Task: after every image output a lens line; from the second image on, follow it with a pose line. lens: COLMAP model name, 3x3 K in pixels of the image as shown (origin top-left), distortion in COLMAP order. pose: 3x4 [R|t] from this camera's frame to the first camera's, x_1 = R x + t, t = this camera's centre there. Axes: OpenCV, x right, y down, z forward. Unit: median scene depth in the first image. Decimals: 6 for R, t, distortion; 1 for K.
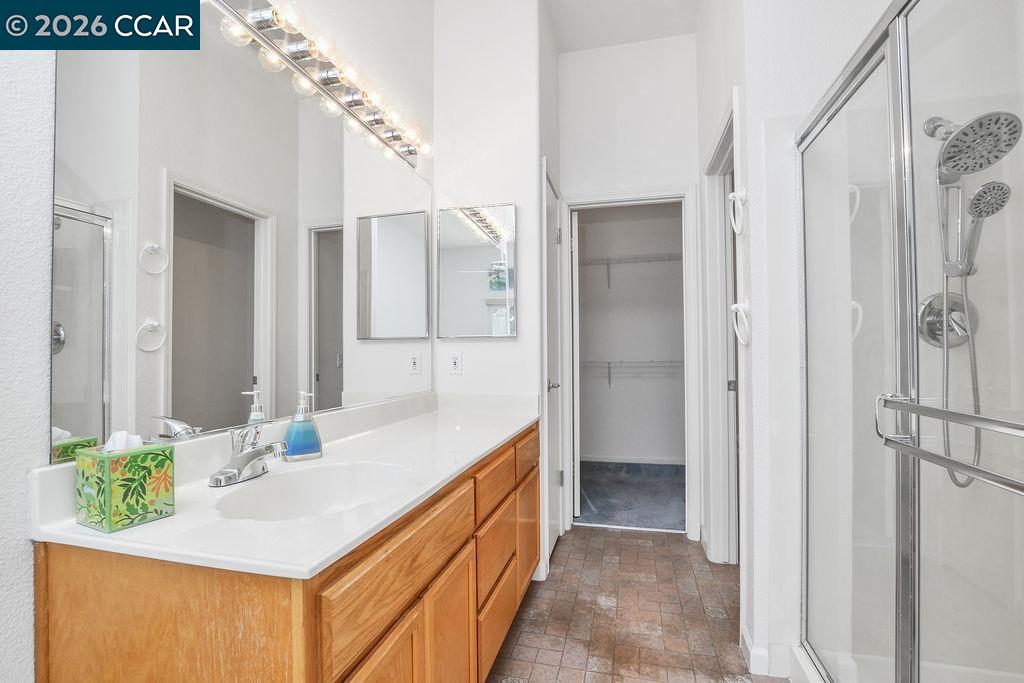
lens RADIAL K [[481.5, 0, 513.7], [0, 481.5, 345.7], [0, 0, 1]] dist [-0.002395, -0.000080]
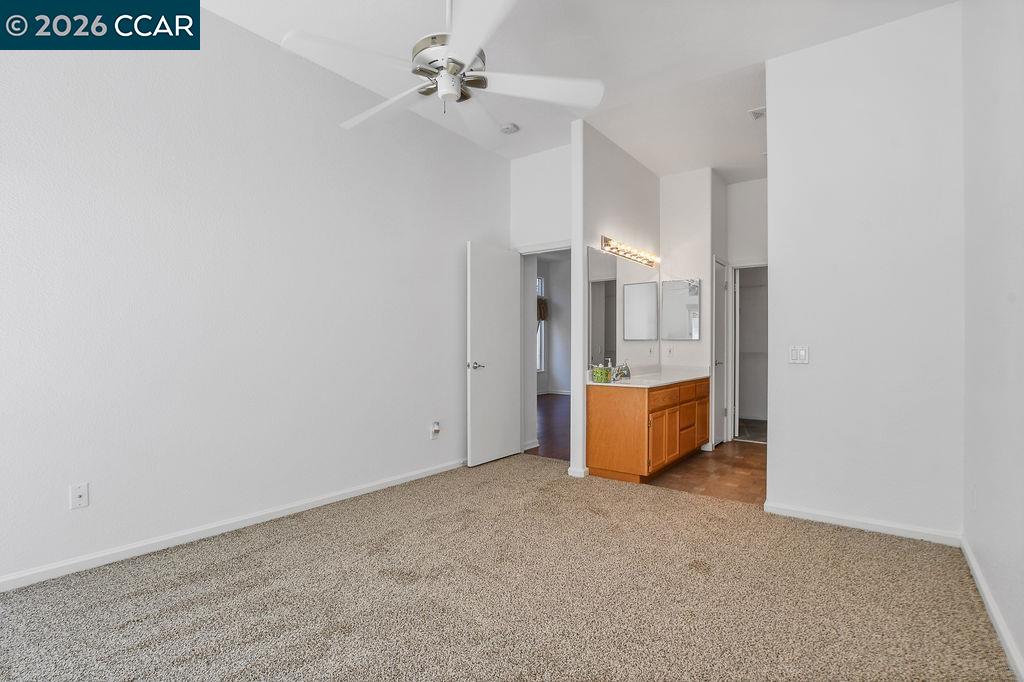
lens RADIAL K [[468.5, 0, 512.0], [0, 468.5, 341.0], [0, 0, 1]] dist [-0.072743, -0.000034]
pose [[0.912501, 0.007681, -0.409001, 0.081094], [-0.004808, 0.999956, 0.008053, -0.023279], [0.409045, -0.005382, 0.912498, -1.170543]]
